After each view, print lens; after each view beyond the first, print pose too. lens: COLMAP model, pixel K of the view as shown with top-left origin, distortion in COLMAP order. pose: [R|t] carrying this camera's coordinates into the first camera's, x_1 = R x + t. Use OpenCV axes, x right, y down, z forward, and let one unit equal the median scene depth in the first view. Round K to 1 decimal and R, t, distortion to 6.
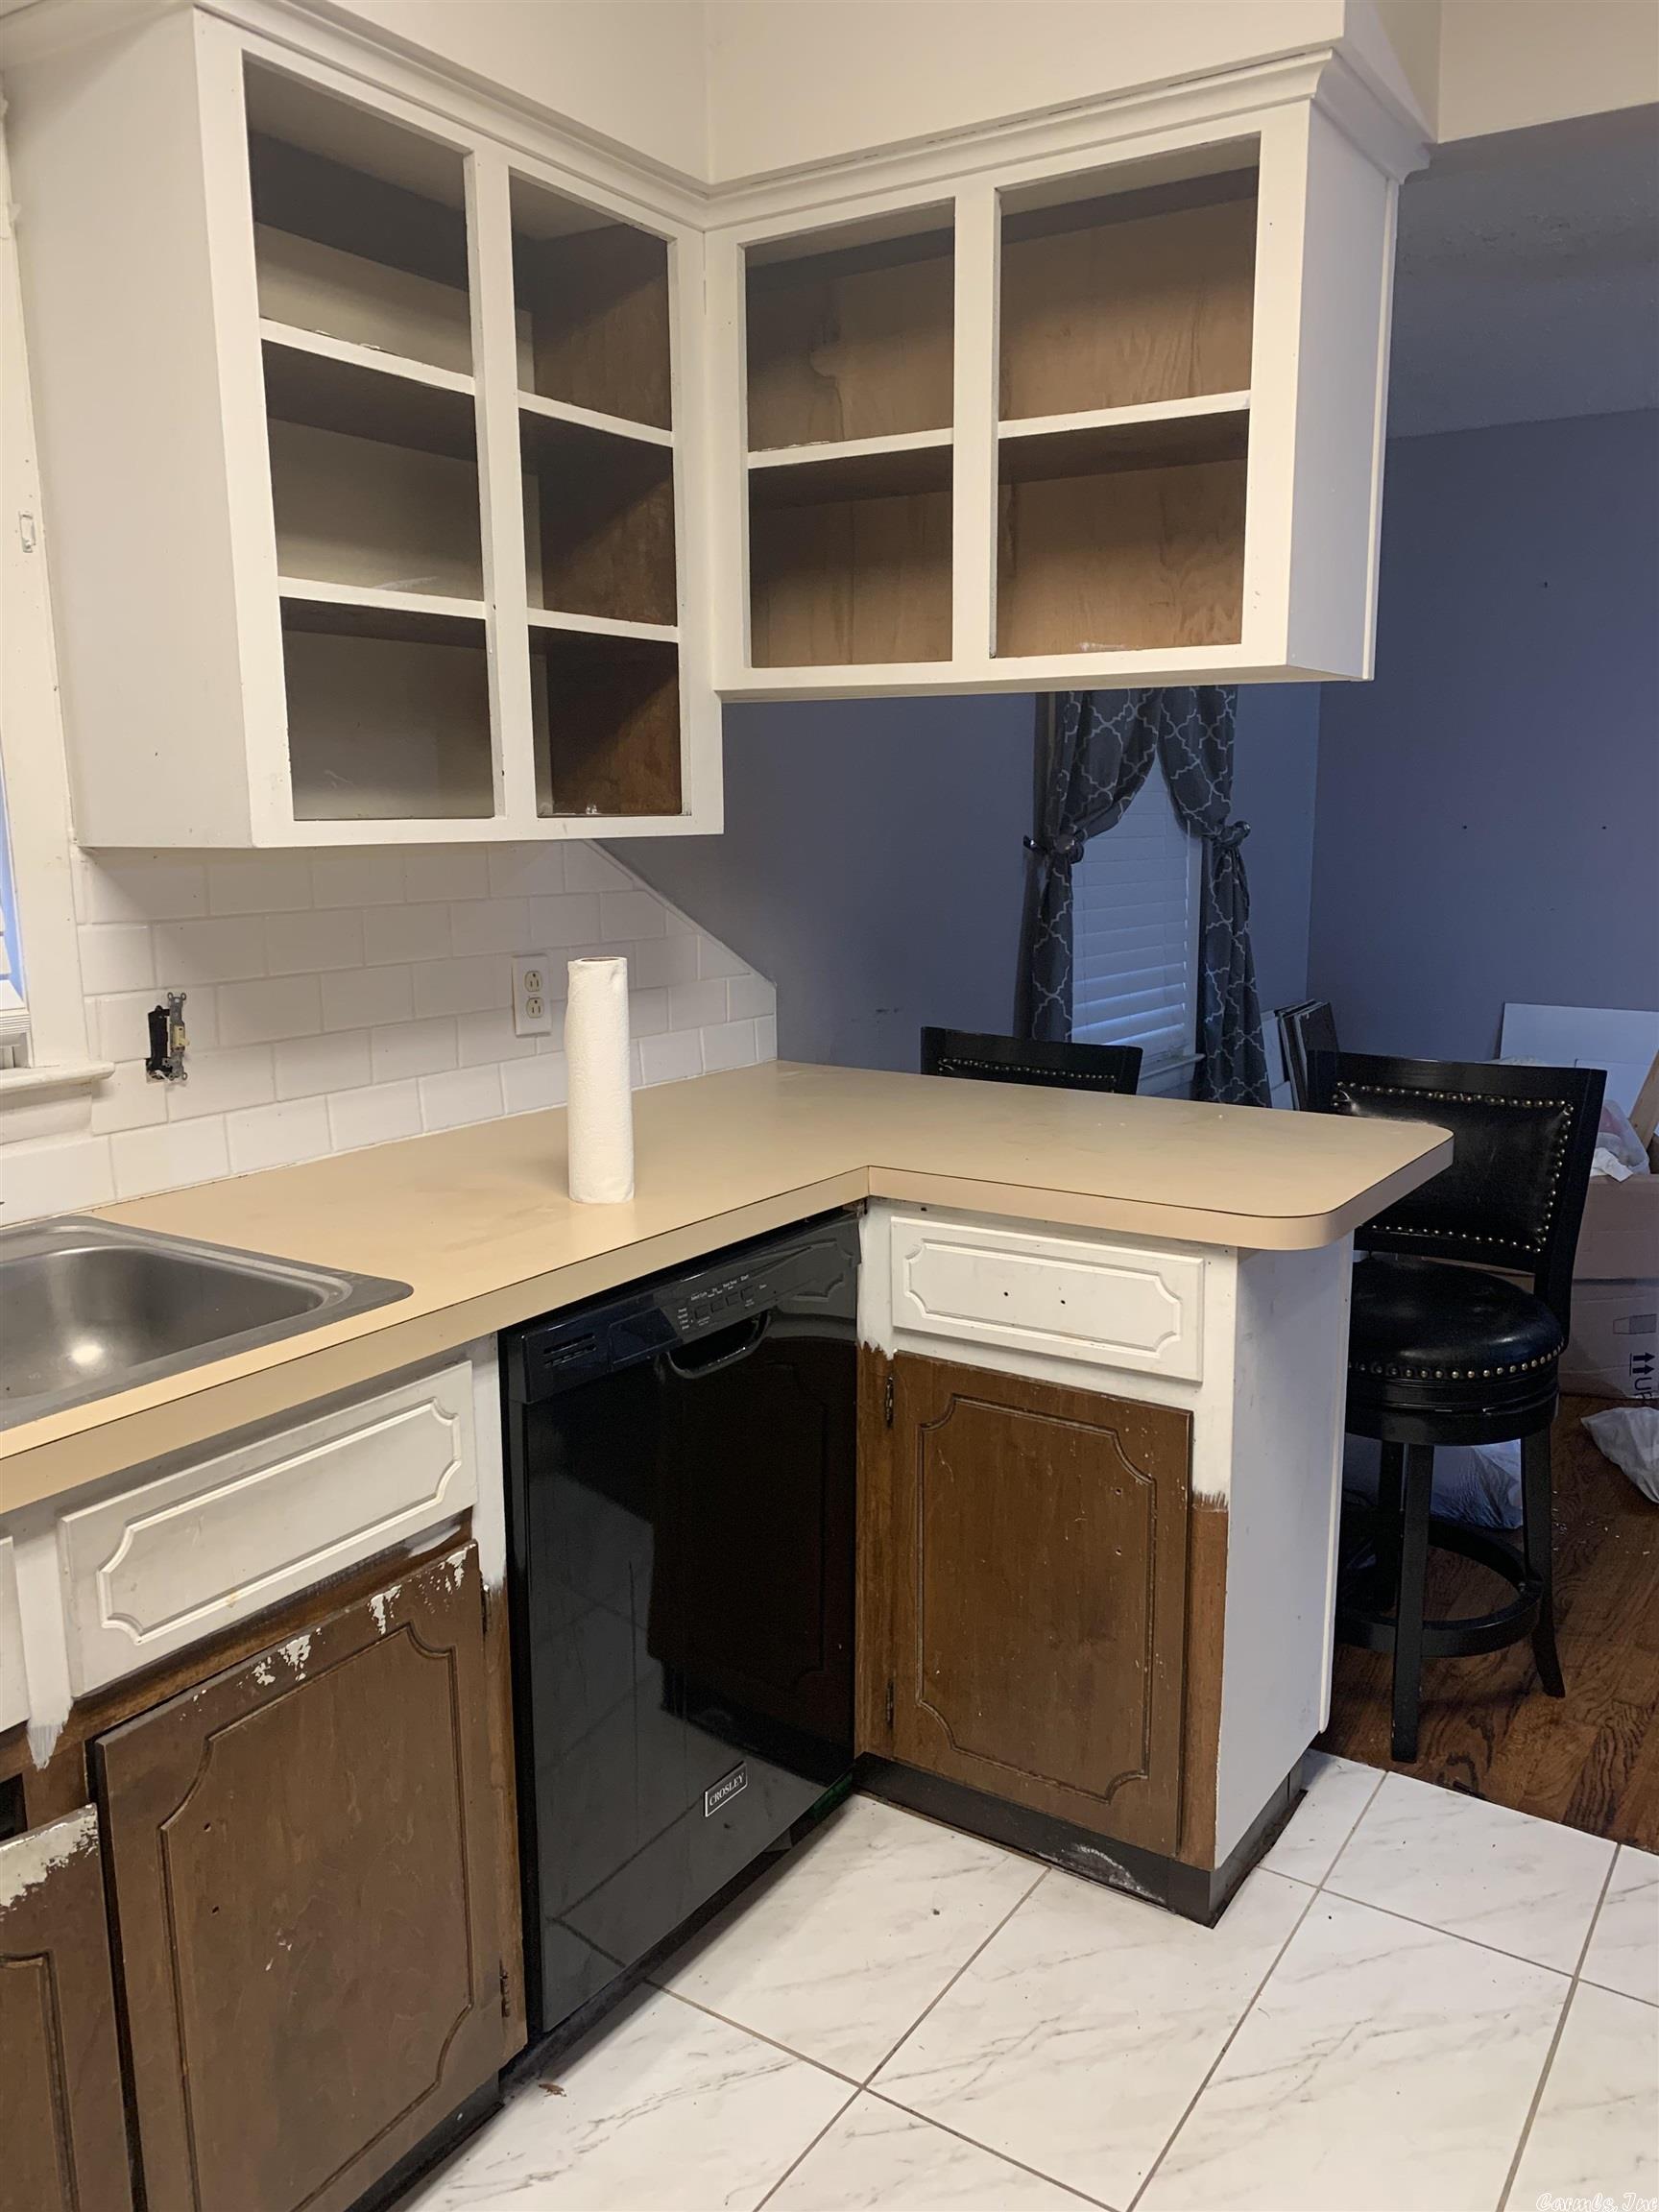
lens RADIAL K [[1718.9, 0, 829.5], [0, 1718.9, 1106.0], [0, 0, 1]] dist [0.030383, -0.029920]
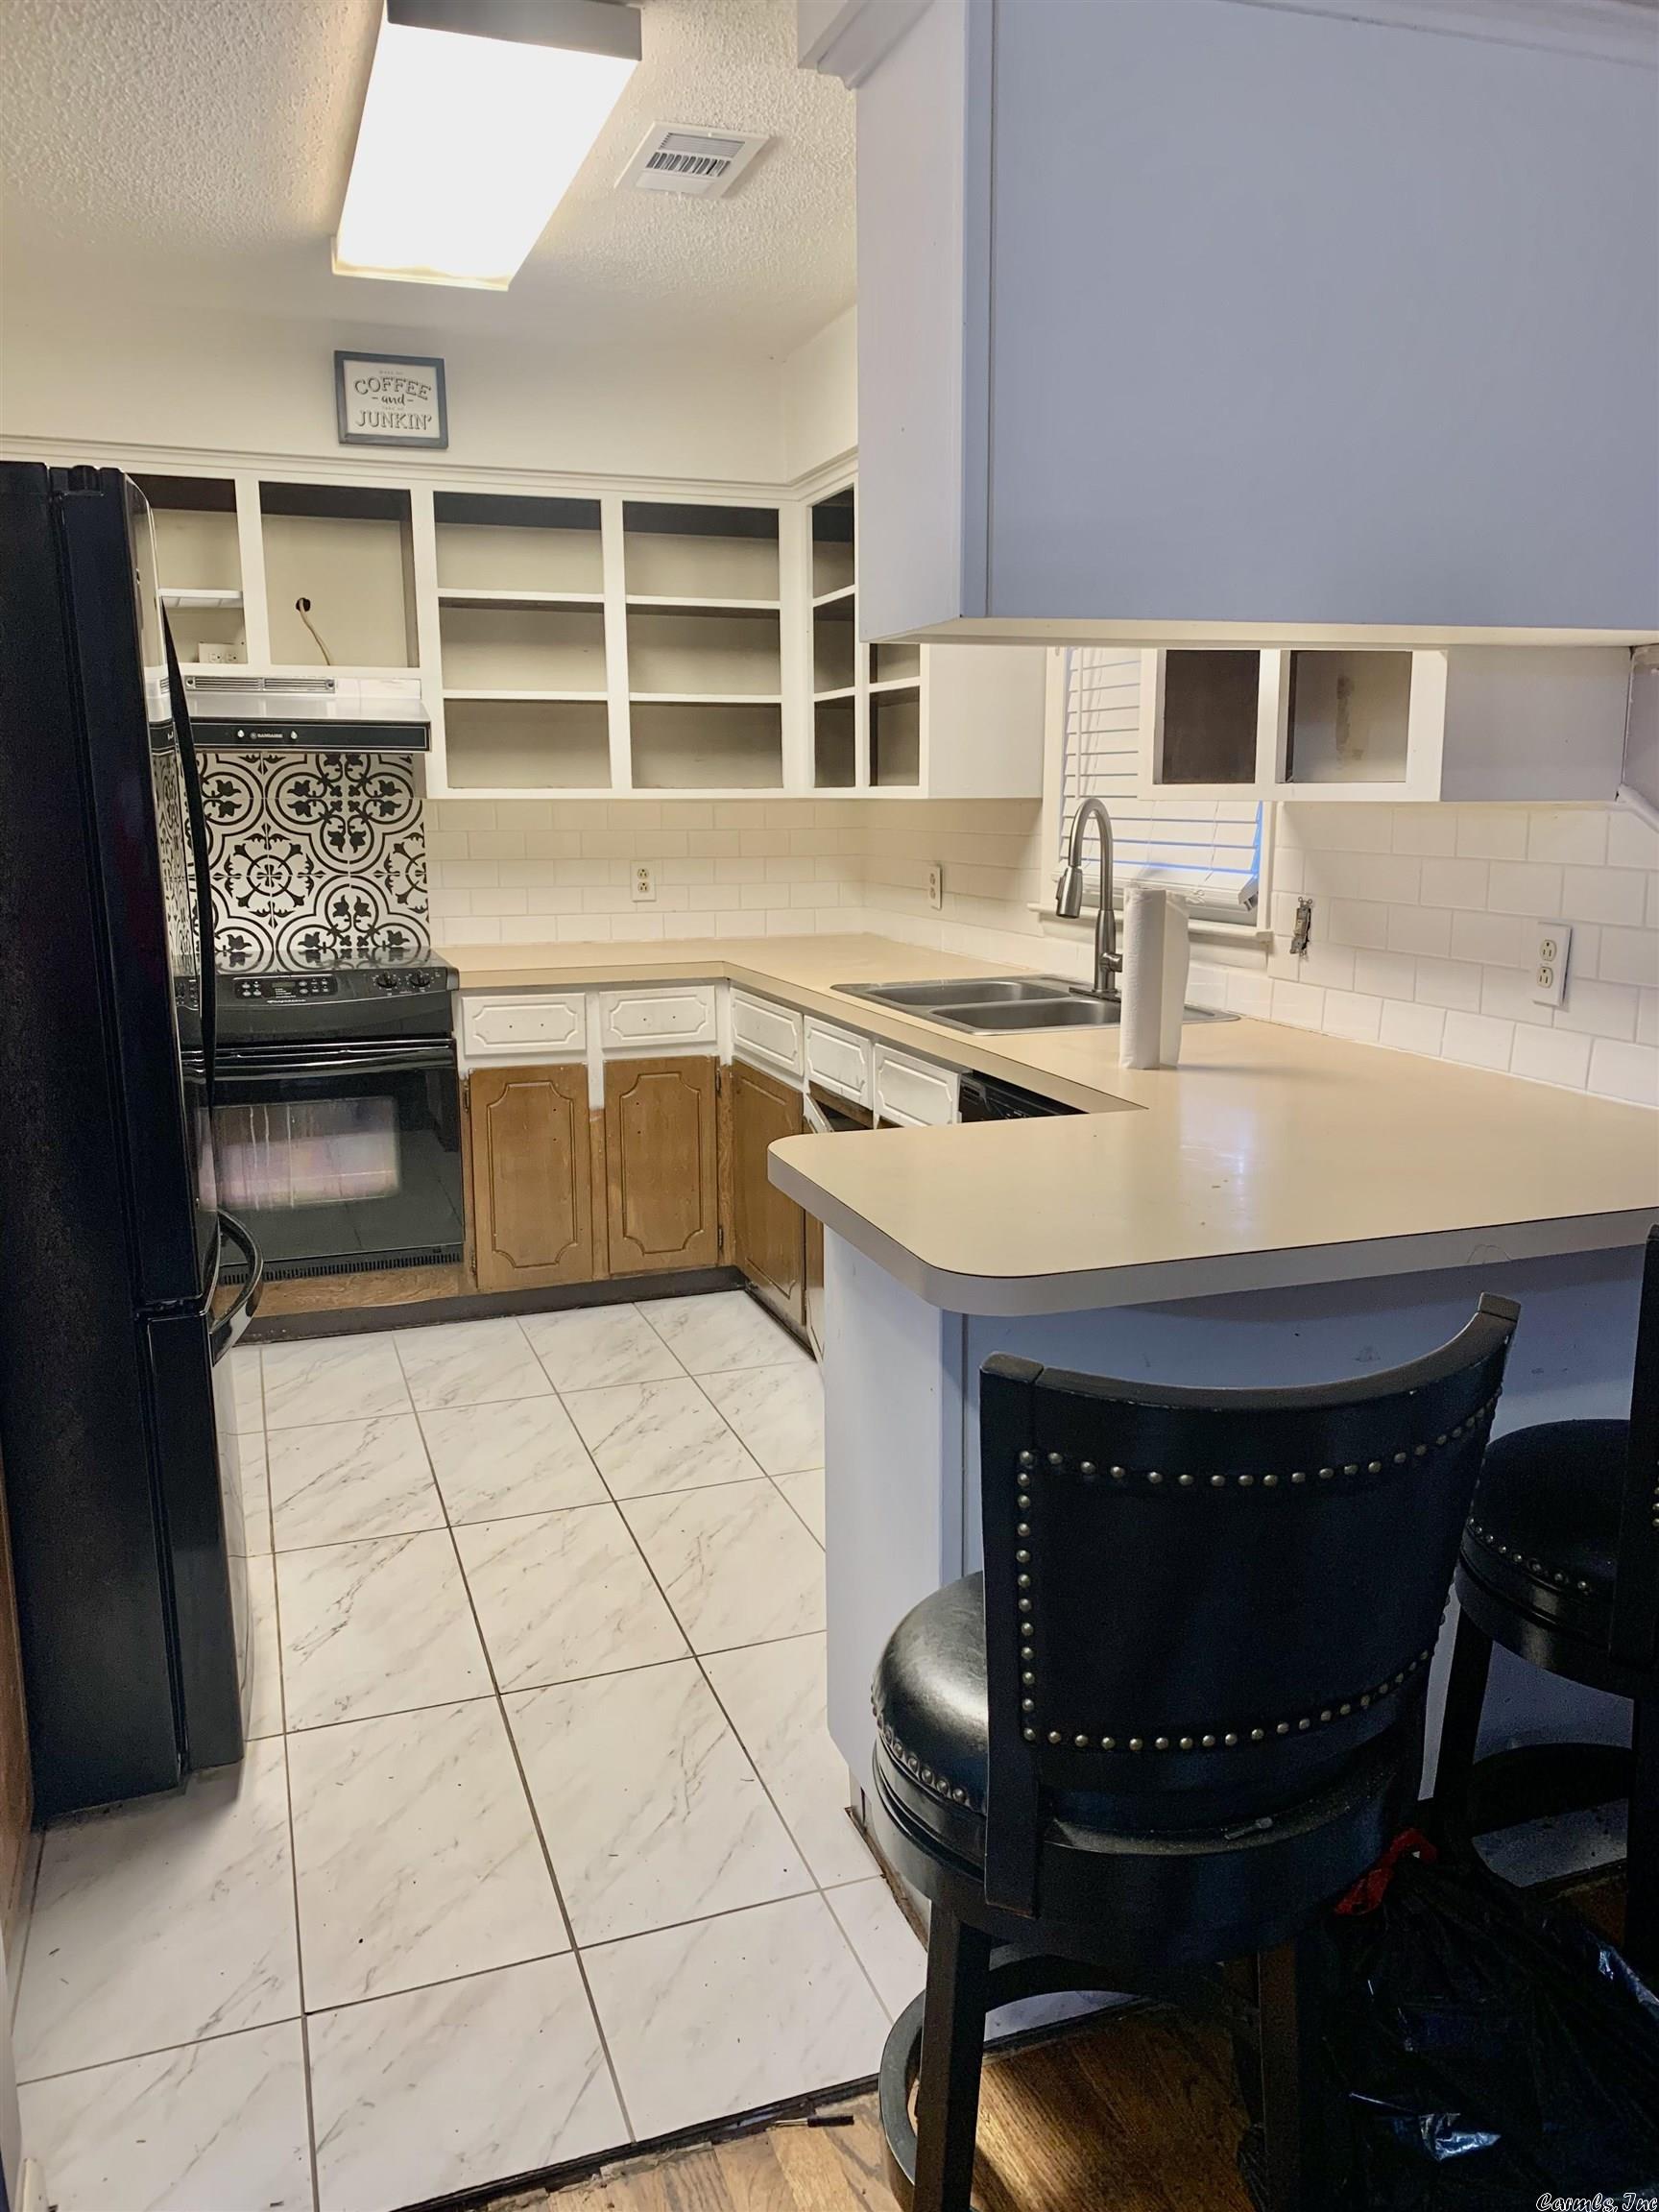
lens RADIAL K [[1806.4, 0, 949.6], [0, 1806.4, 1111.6], [0, 0, 1]] dist [0.051093, -0.004709]
pose [[-0.574834, 0.147760, -0.804819, 1.129044], [-0.140783, 0.951035, 0.275158, -0.285996], [0.806068, 0.271475, -0.525885, 1.666033]]
